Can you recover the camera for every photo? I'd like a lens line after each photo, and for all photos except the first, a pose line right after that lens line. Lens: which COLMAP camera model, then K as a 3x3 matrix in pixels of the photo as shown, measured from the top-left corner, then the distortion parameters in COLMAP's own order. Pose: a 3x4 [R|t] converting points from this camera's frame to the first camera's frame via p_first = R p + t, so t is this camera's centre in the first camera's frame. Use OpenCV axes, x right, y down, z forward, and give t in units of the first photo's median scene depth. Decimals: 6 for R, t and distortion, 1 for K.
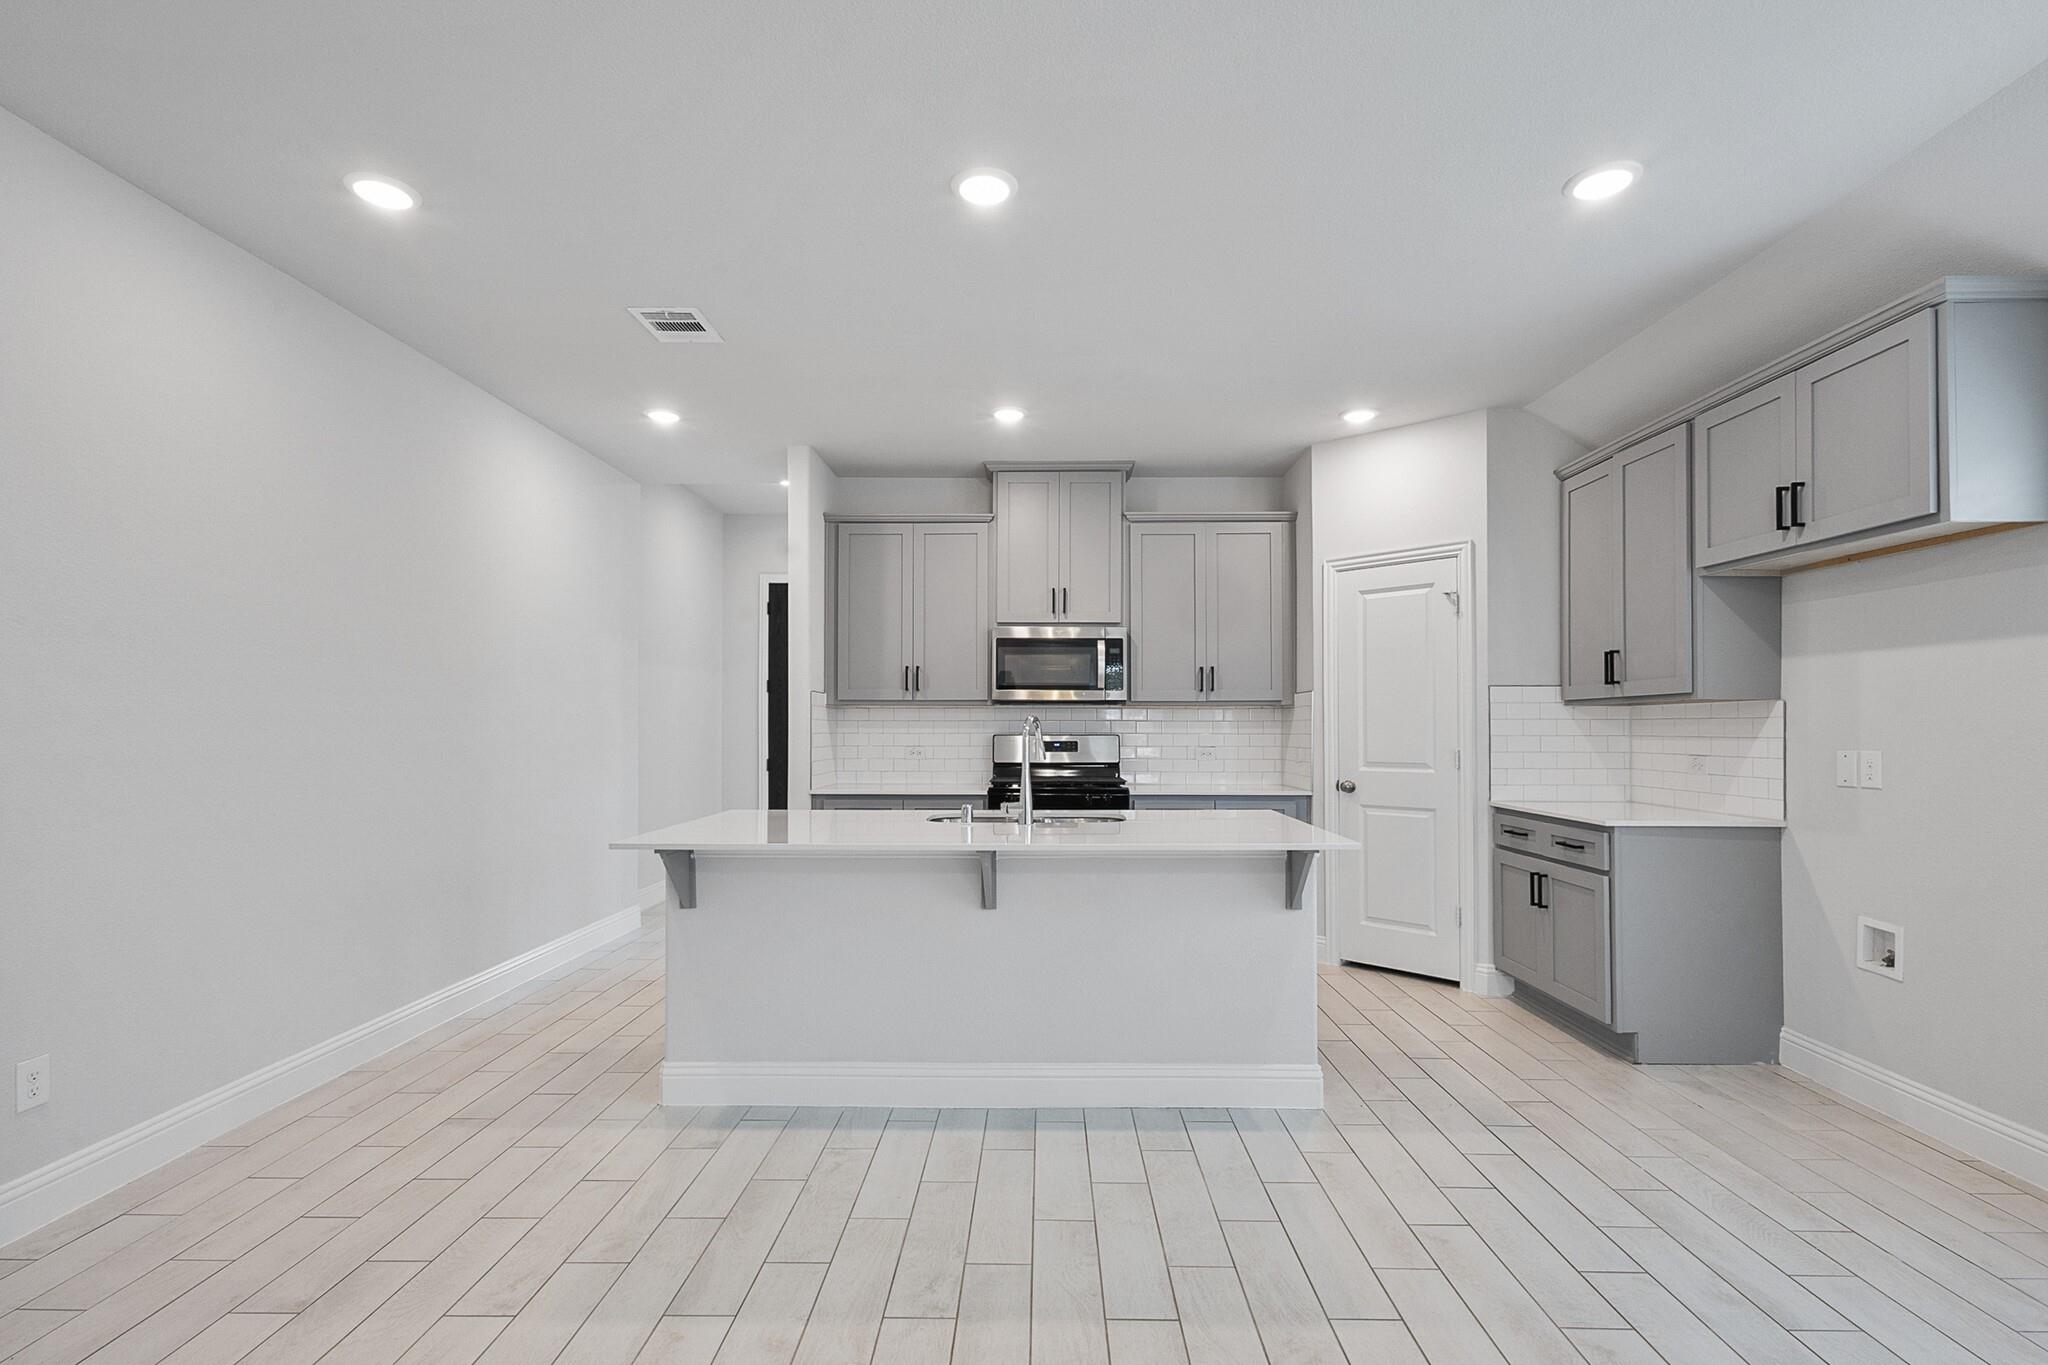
lens RADIAL K [[962.4, 0, 1031.7], [0, 962.4, 720.5], [0, 0, 1]] dist [0.002238, 0.000116]
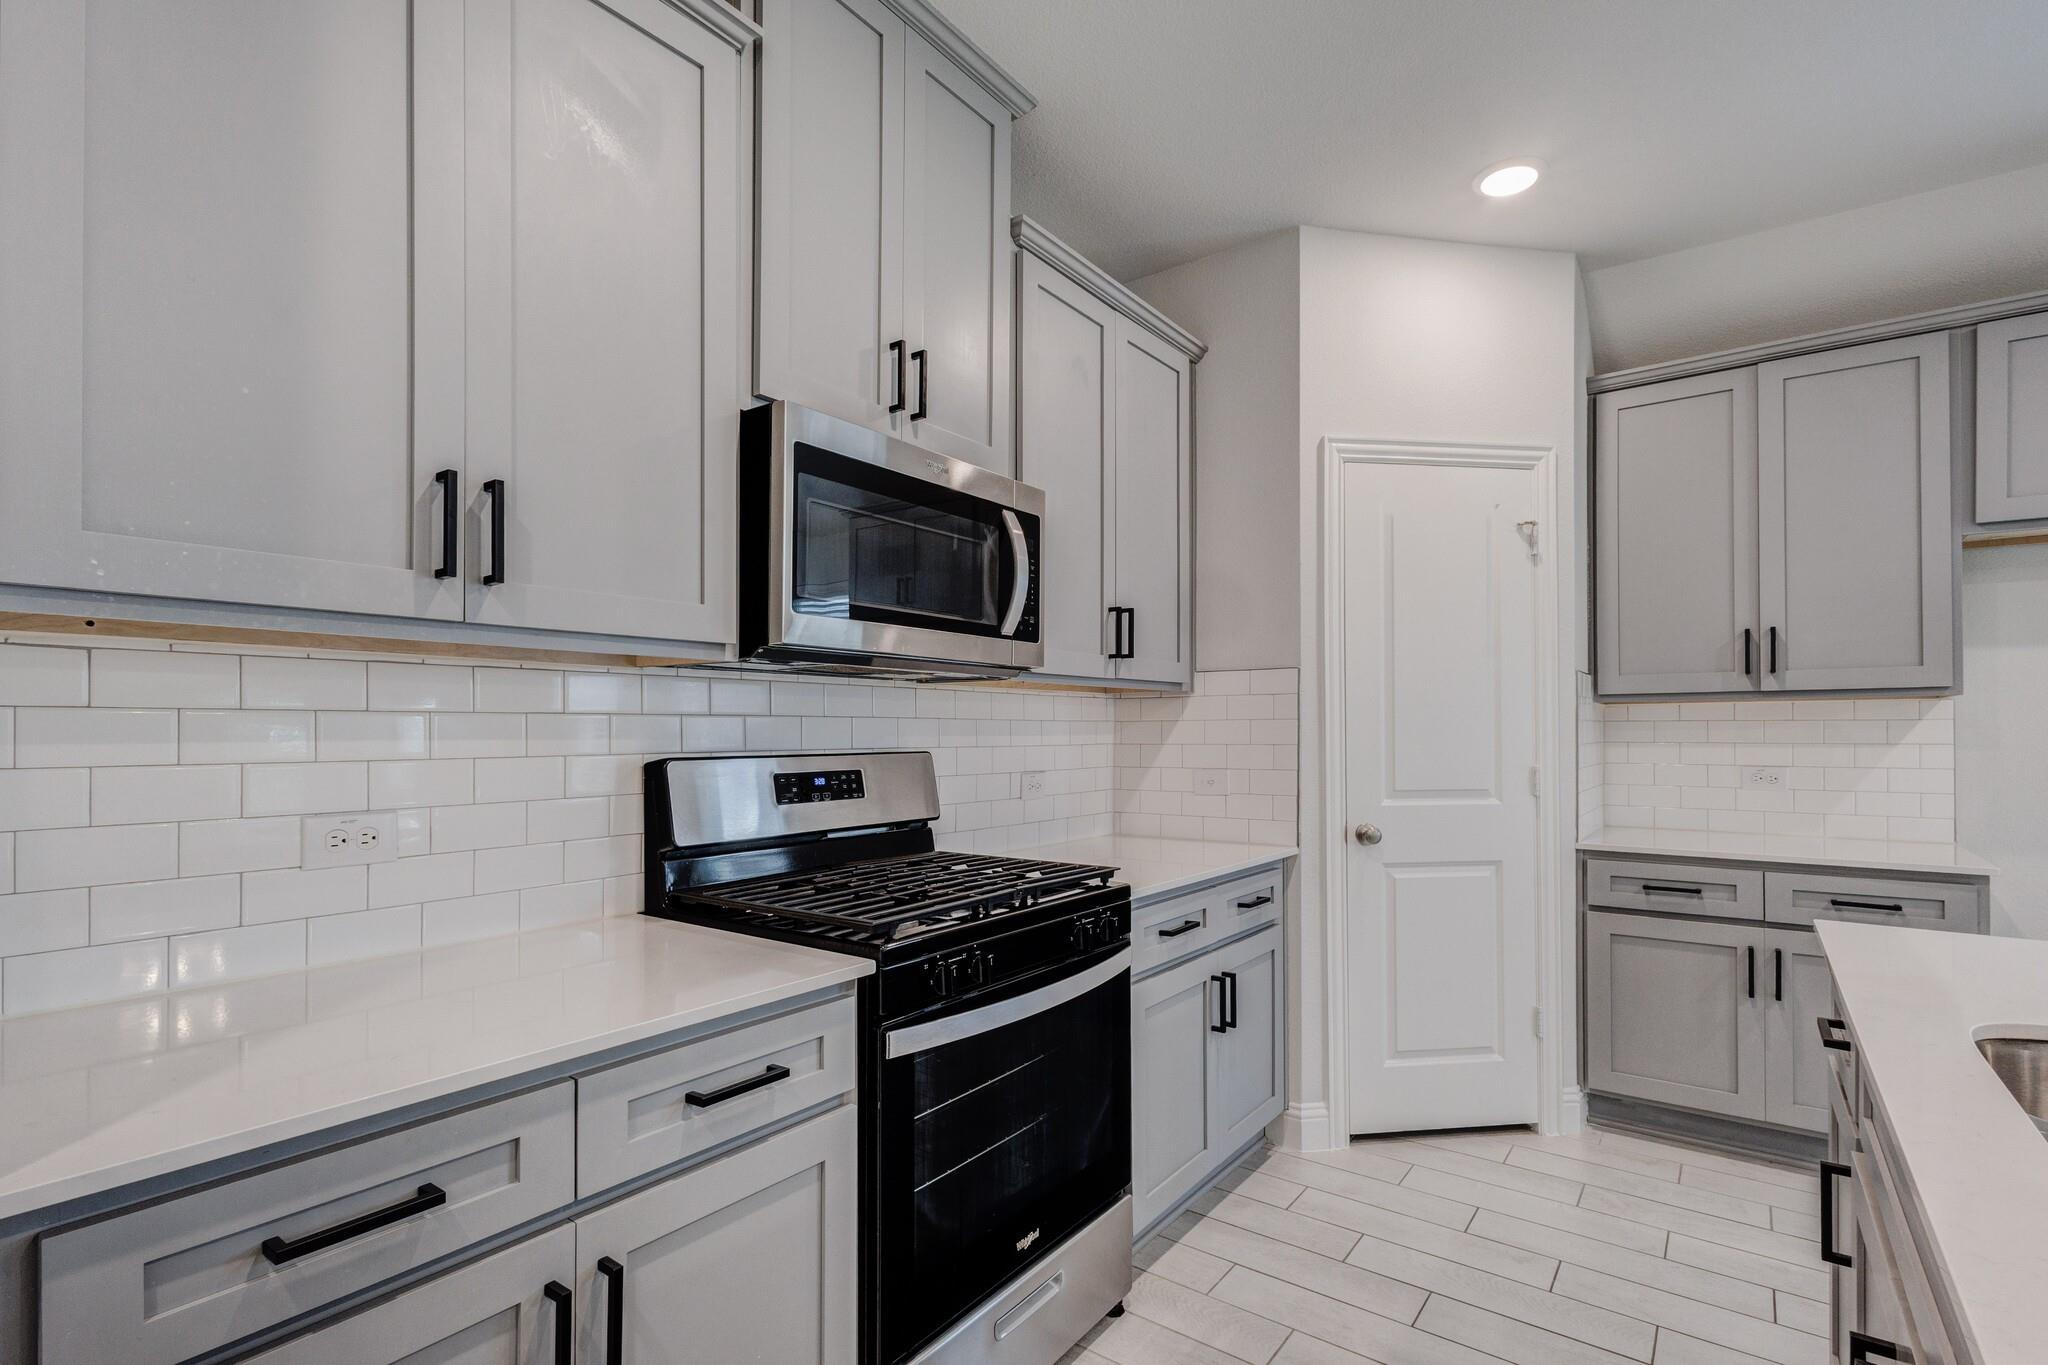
lens RADIAL K [[962.4, 0, 1031.7], [0, 962.4, 720.5], [0, 0, 1]] dist [0.002238, 0.000116]
pose [[0.581407, 0.007042, 0.813582, -0.250051], [-0.005965, 0.999973, -0.004392, 0.003860], [-0.813591, -0.002300, 0.581433, 0.796731]]
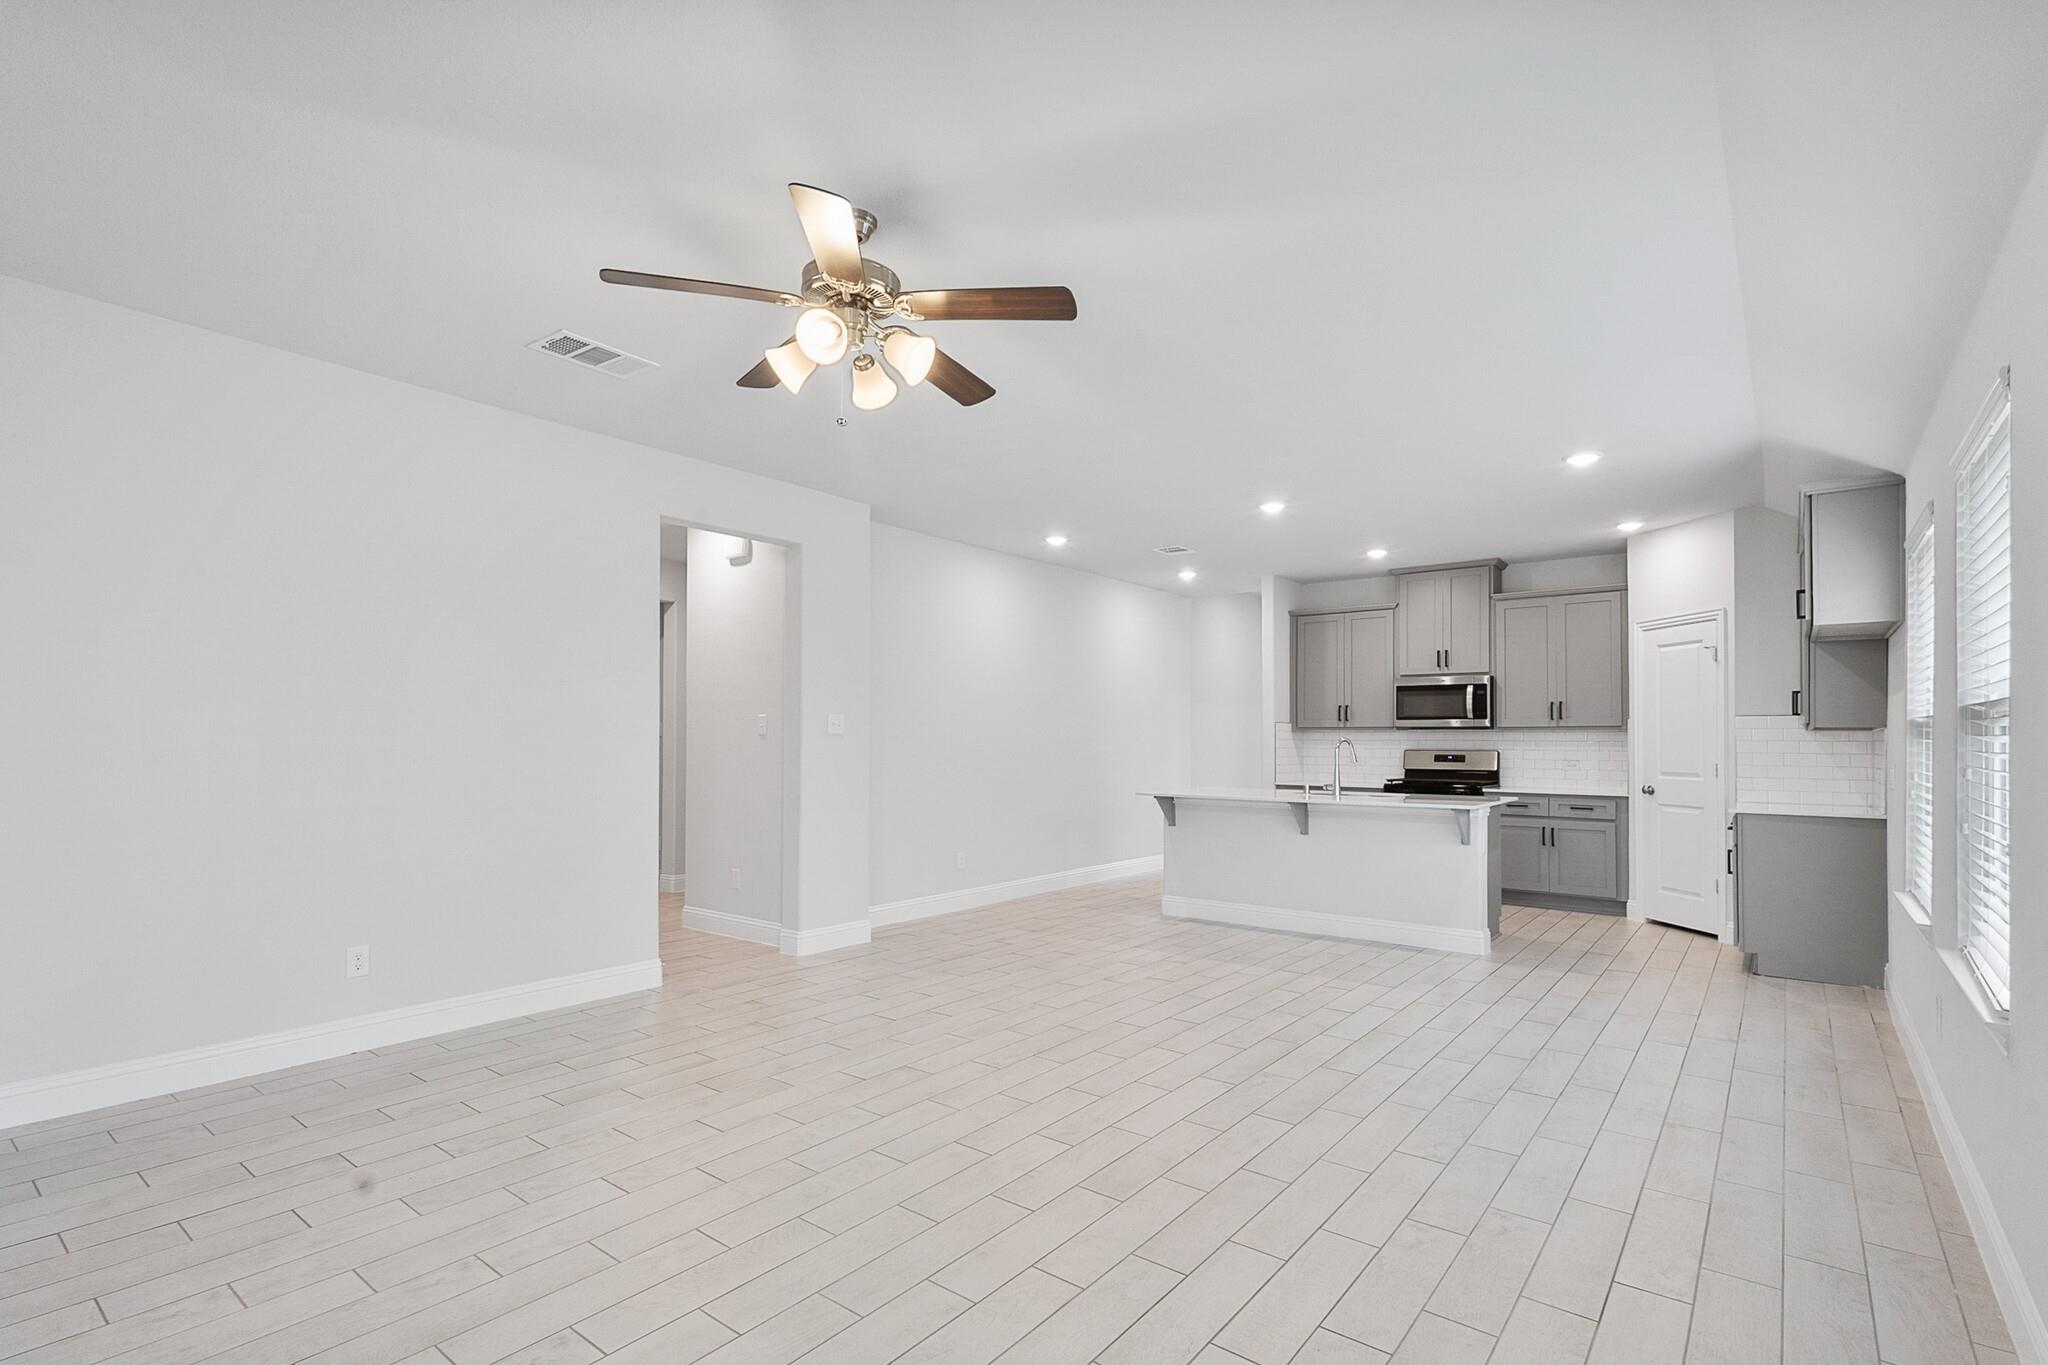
lens RADIAL K [[962.4, 0, 1031.7], [0, 962.4, 720.5], [0, 0, 1]] dist [0.002238, 0.000116]
pose [[0.801926, -0.010527, -0.597330, 0.425214], [0.000360, 0.999853, -0.017138, -0.005855], [0.597423, 0.013529, 0.801812, -0.581655]]
